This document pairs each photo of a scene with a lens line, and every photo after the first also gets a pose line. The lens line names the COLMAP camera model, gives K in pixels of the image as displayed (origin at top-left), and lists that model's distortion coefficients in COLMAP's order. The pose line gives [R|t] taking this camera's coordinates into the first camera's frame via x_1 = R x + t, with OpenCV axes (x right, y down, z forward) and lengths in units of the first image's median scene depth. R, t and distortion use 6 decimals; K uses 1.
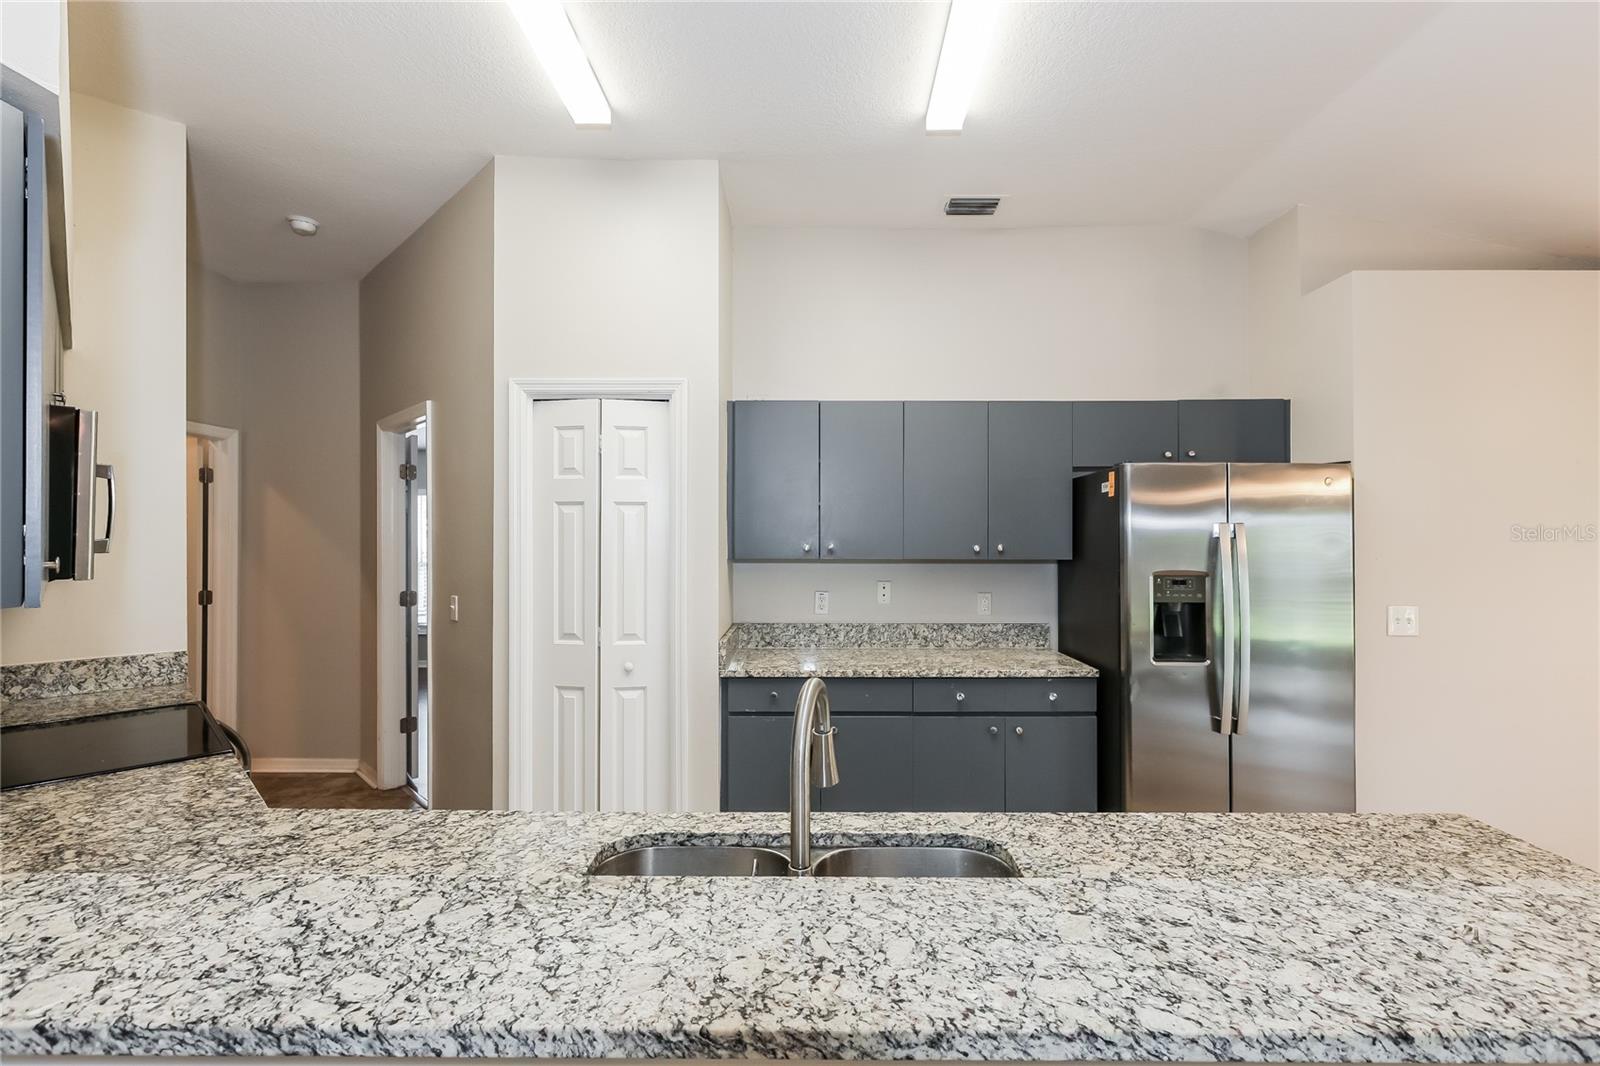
lens RADIAL K [[758.9, 0, 800.0], [0, 758.9, 533.0], [0, 0, 1]] dist [-0.000248, -0.000036]
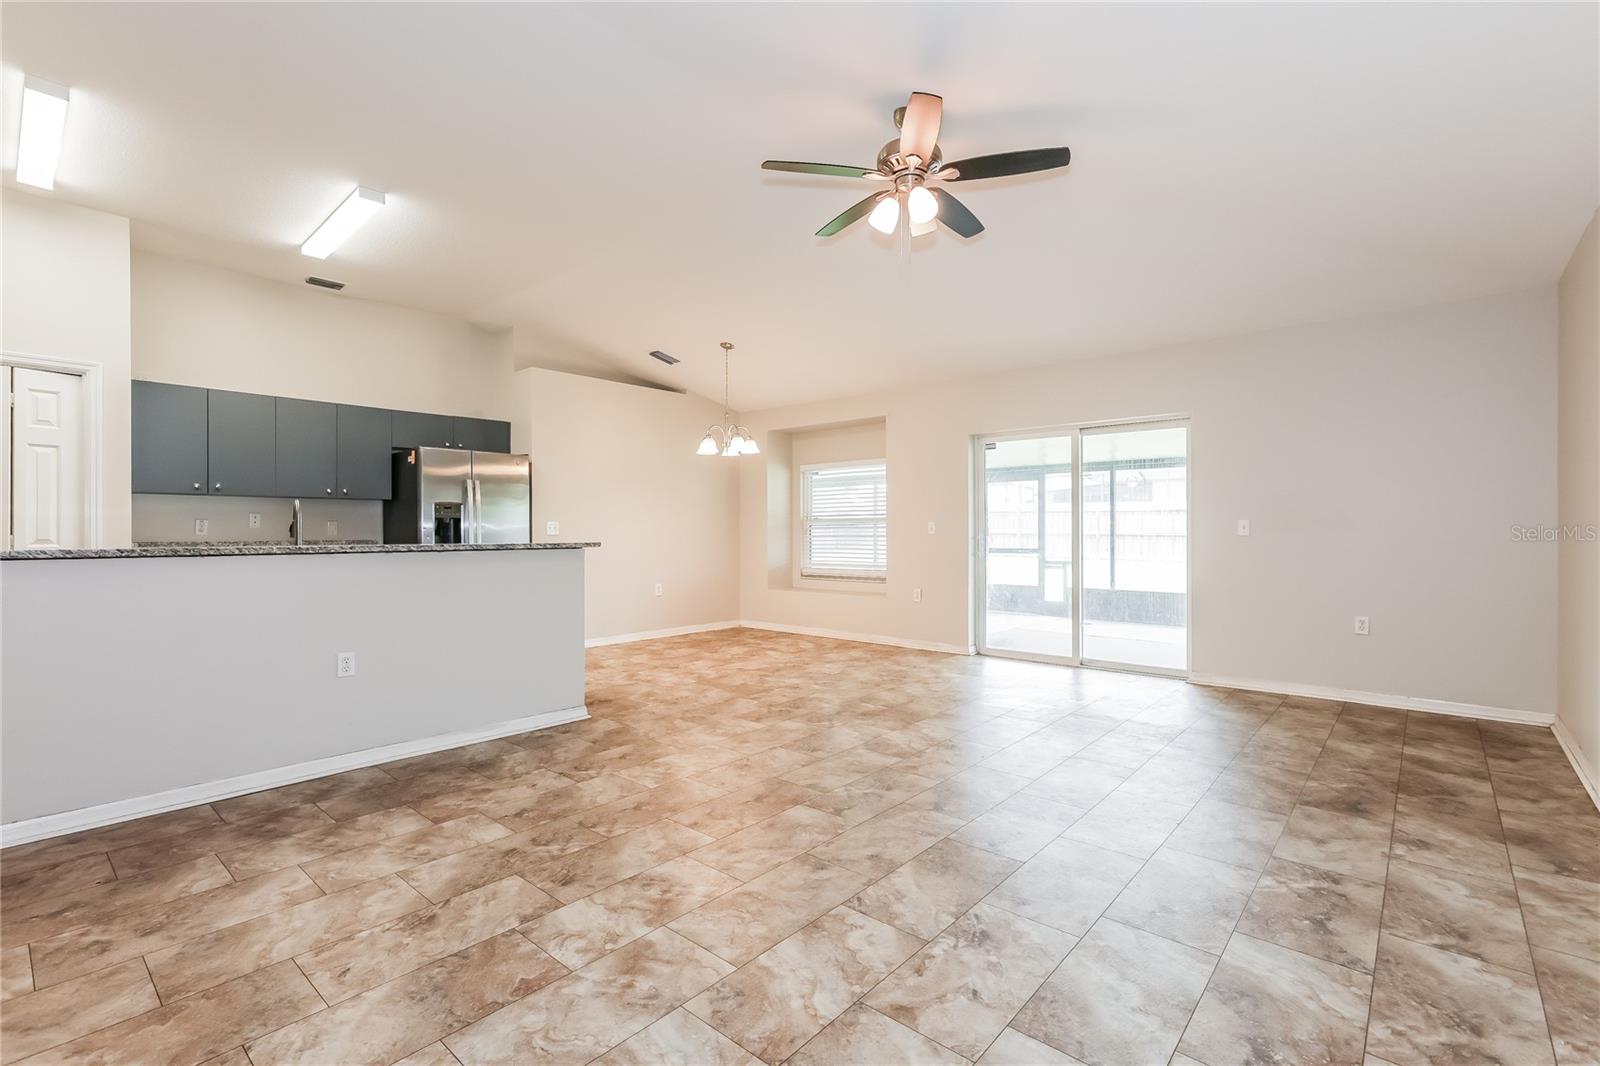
lens RADIAL K [[715.1, 0, 800.0], [0, 715.1, 533.0], [0, 0, 1]] dist [0.002167, 0.000274]
pose [[0.654305, -0.007109, 0.756198, -0.302600], [-0.007614, 0.999843, 0.015987, 0.086030], [-0.756193, -0.016218, 0.654148, -0.879620]]
